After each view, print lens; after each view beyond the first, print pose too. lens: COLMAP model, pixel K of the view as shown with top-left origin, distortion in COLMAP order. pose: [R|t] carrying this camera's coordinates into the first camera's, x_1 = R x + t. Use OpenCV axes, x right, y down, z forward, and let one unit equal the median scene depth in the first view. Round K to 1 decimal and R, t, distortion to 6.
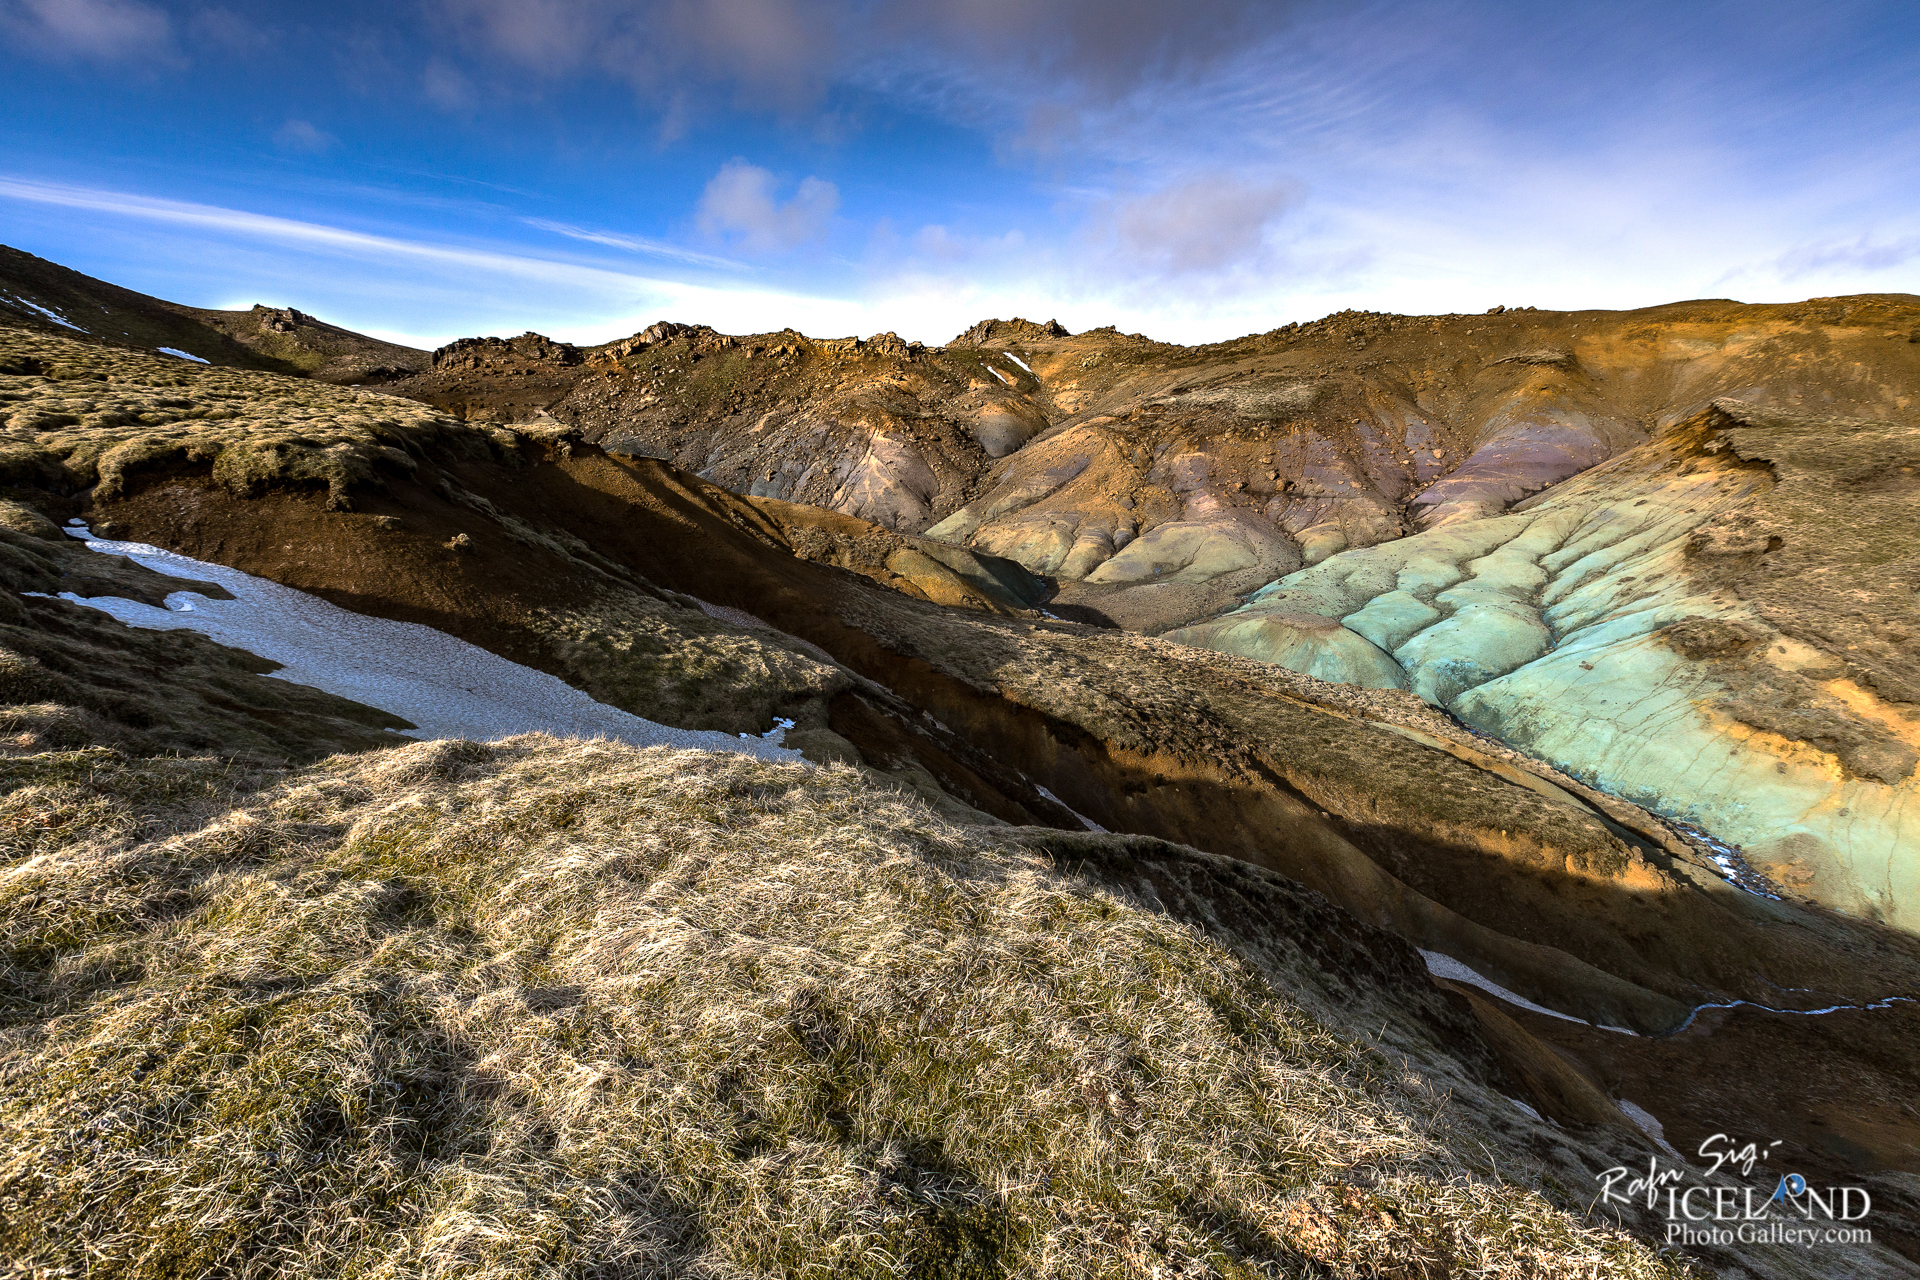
lens RADIAL K [[862.6, 0, 954.5], [0, 862.6, 645.5], [0, 0, 1]] dist [-0.000264, 0.000001]
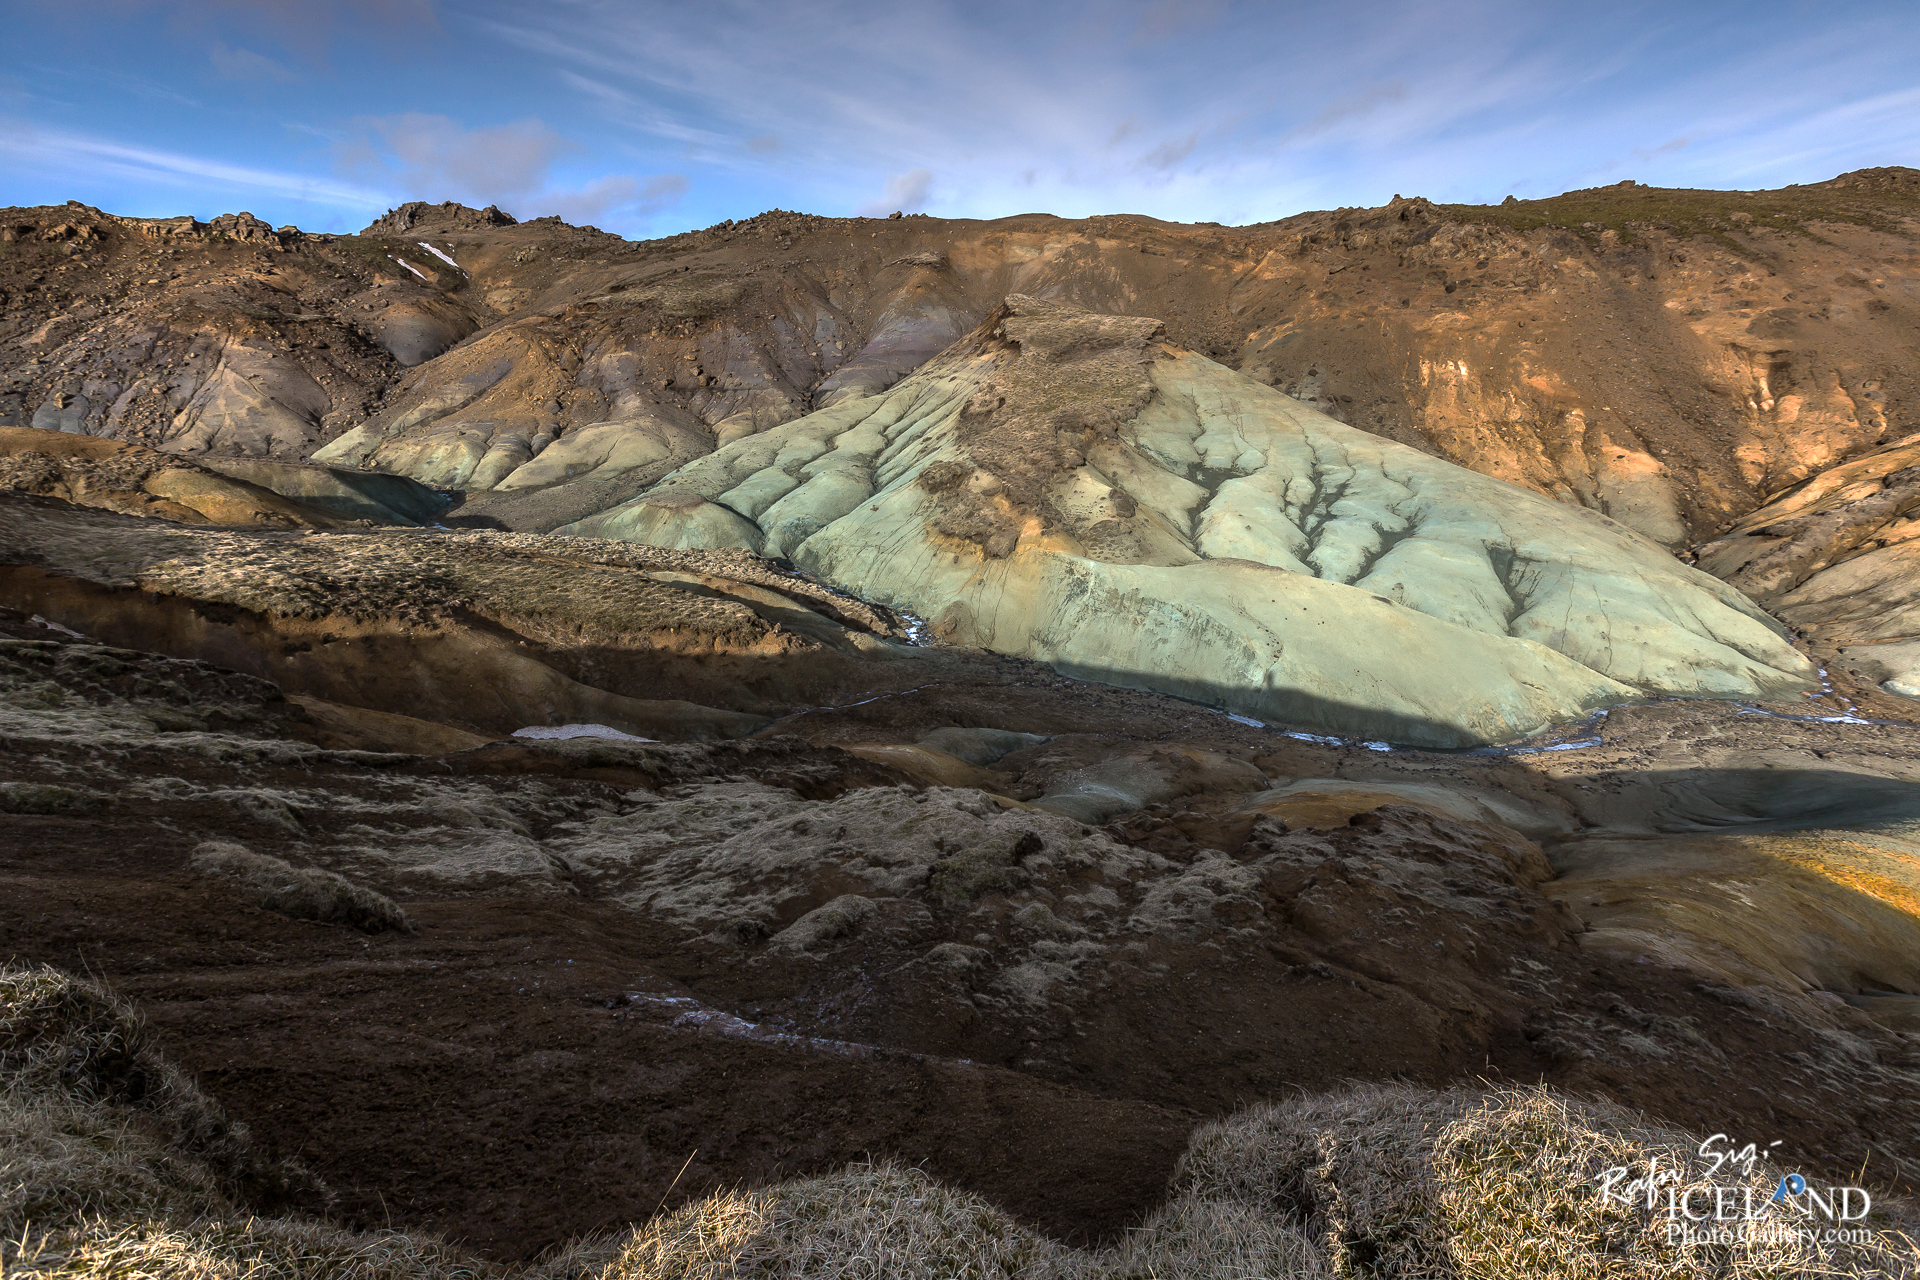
lens RADIAL K [[862.6, 0, 965.4], [0, 862.6, 638.4], [0, 0, 1]] dist [-0.000264, 0.000001]
pose [[0.862060, -0.188532, 0.470435, 0.097257], [0.142400, 0.980944, 0.132180, 0.028865], [-0.486390, -0.046957, 0.872479, -0.087281]]
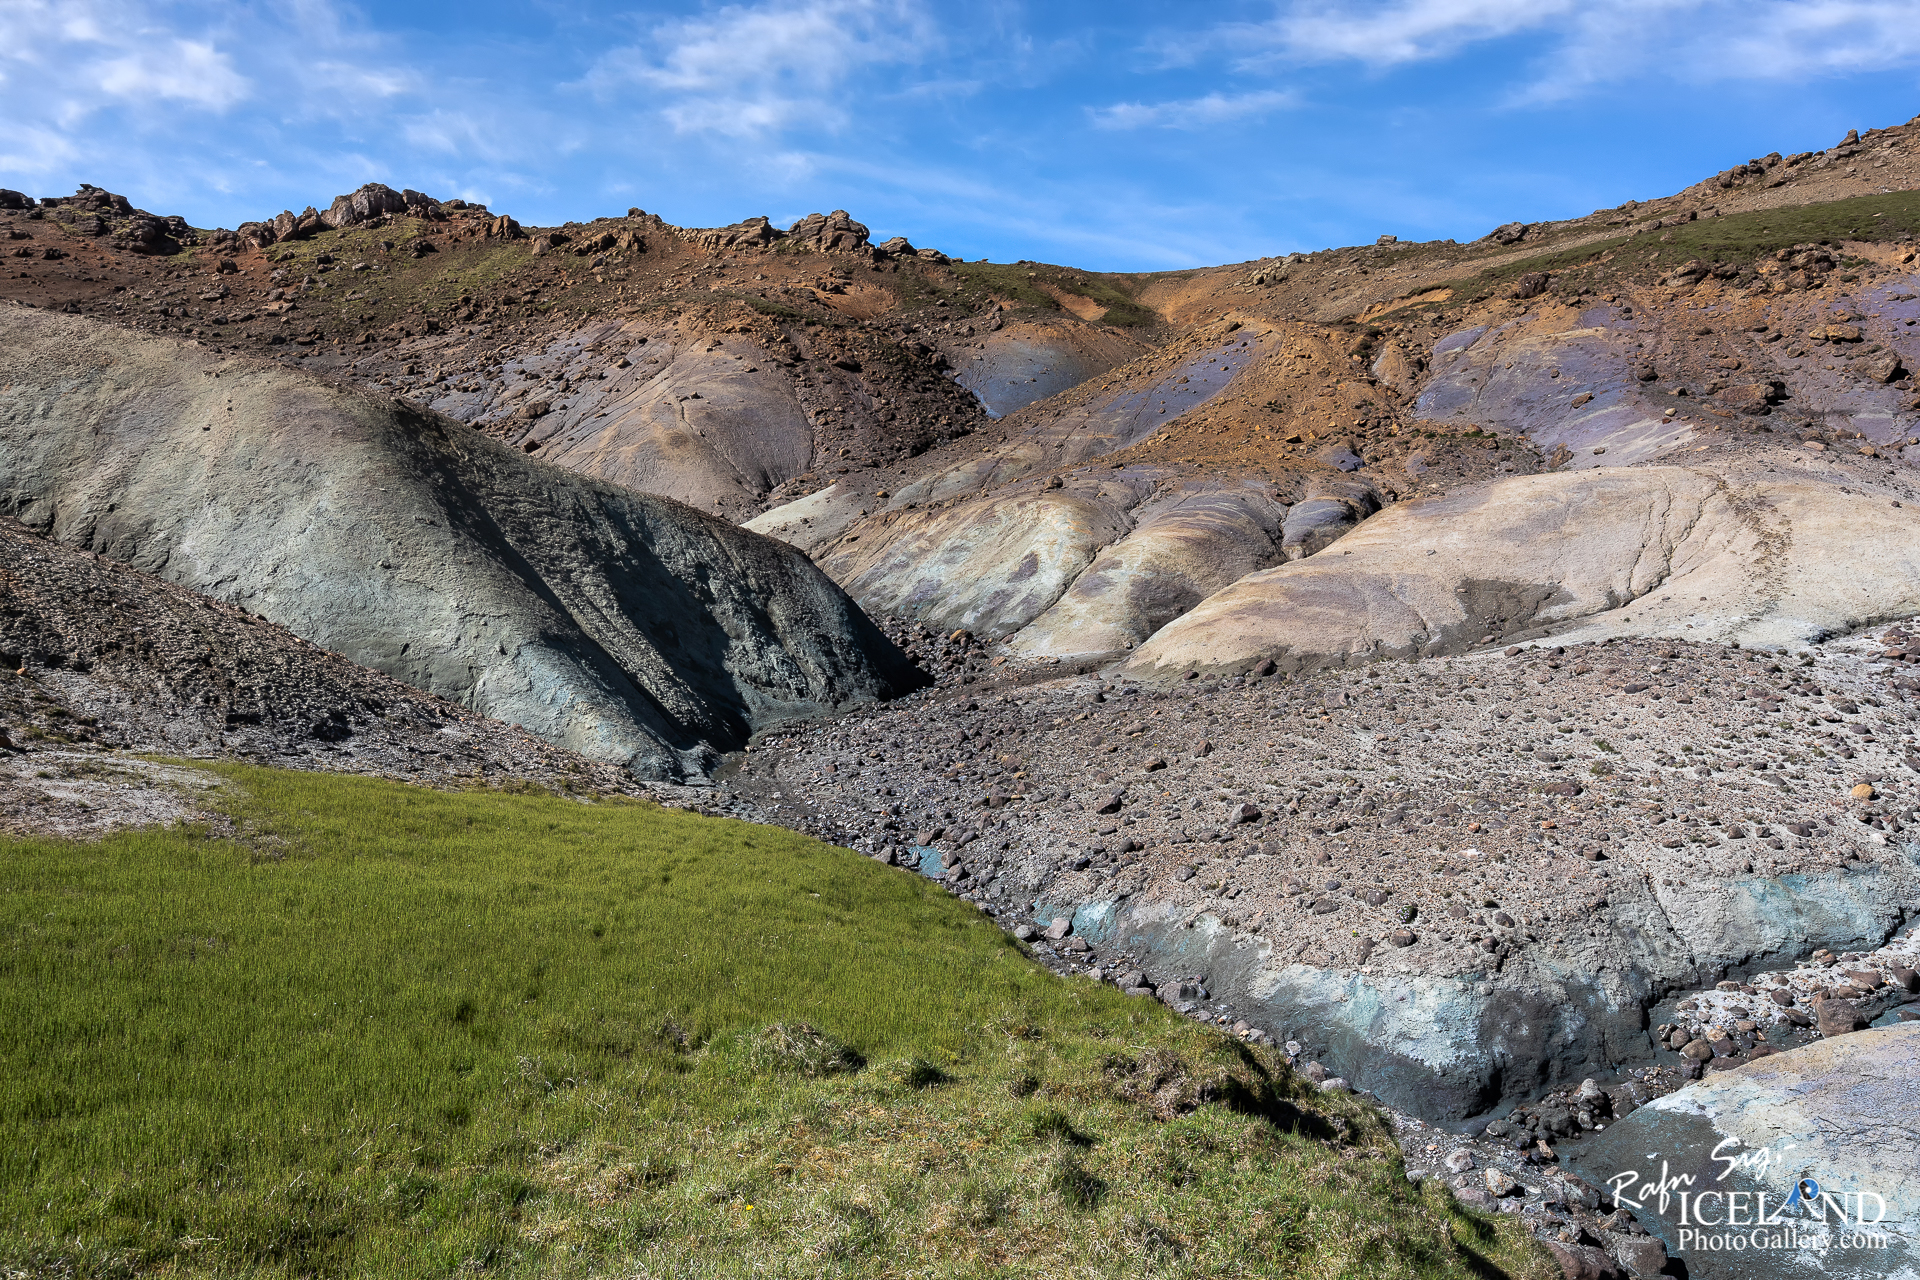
lens RADIAL K [[1416.2, 0, 949.2], [0, 1416.2, 644.5], [0, 0, 1]] dist [0.011026, -0.013780]
pose [[0.995780, 0.036897, -0.084032, 0.111649], [-0.050259, 0.985359, -0.162919, -0.014869], [0.076790, 0.166455, 0.983054, 0.530135]]
